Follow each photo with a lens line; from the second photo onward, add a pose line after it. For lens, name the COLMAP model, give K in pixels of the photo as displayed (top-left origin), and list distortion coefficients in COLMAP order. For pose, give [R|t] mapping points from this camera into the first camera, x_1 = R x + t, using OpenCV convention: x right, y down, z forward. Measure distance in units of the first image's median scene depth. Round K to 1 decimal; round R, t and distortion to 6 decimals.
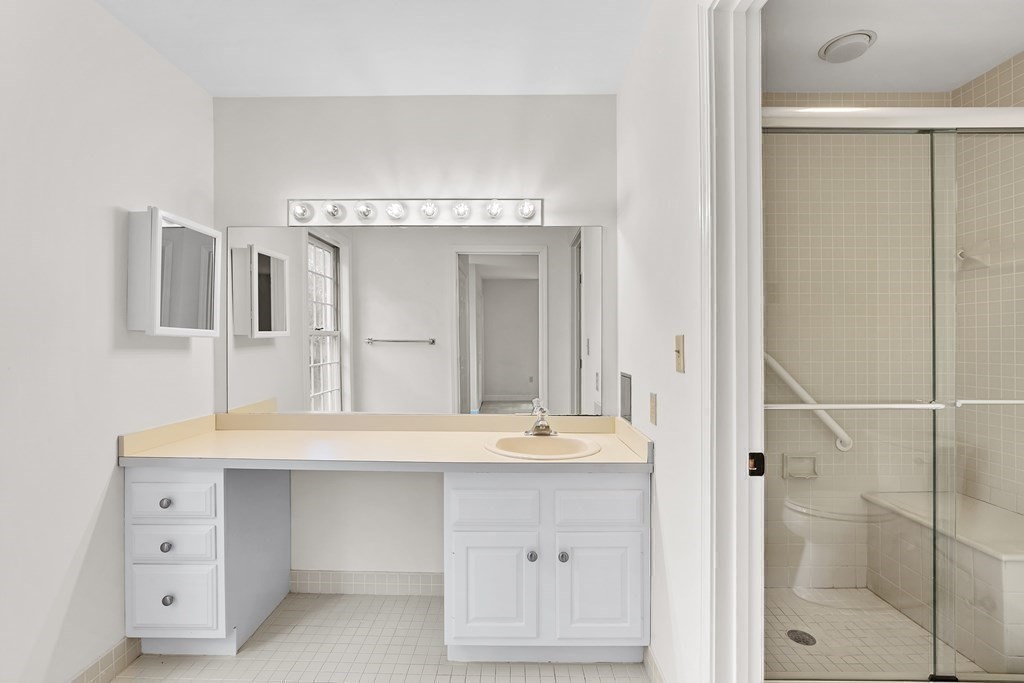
lens RADIAL K [[471.9, 0, 508.0], [0, 471.9, 342.1], [0, 0, 1]] dist [-0.011509, 0.002762]
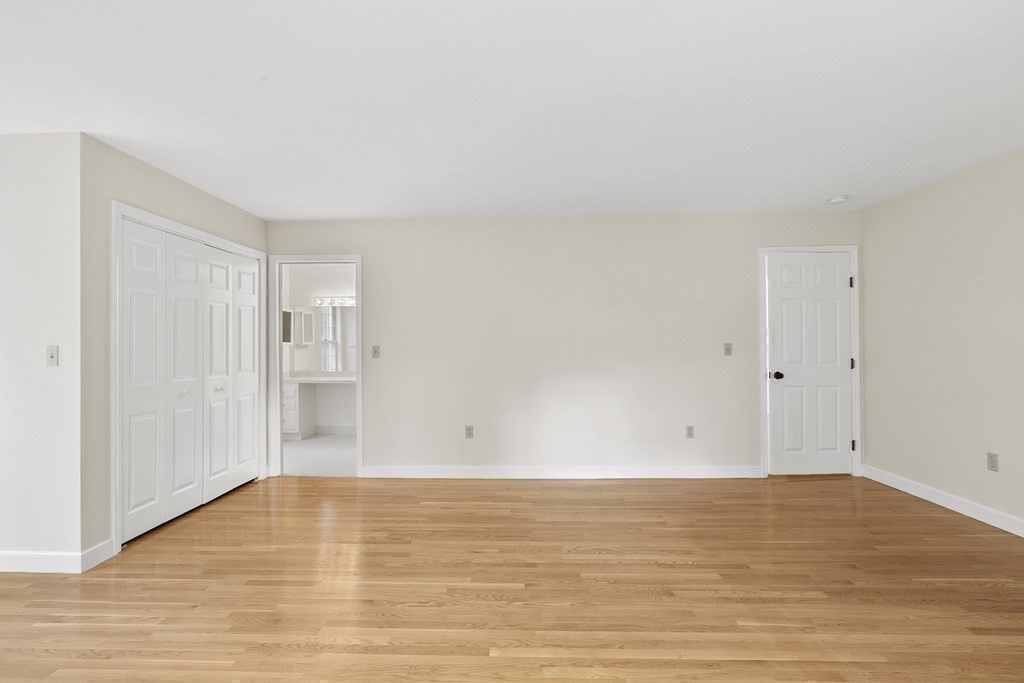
lens RADIAL K [[471.9, 0, 504.0], [0, 471.9, 340.4], [0, 0, 1]] dist [-0.011509, 0.002762]
pose [[0.999790, -0.001189, -0.020470, 0.758165], [0.001084, 0.999986, -0.005112, -0.022399], [0.020476, 0.005089, 0.999777, -1.882729]]
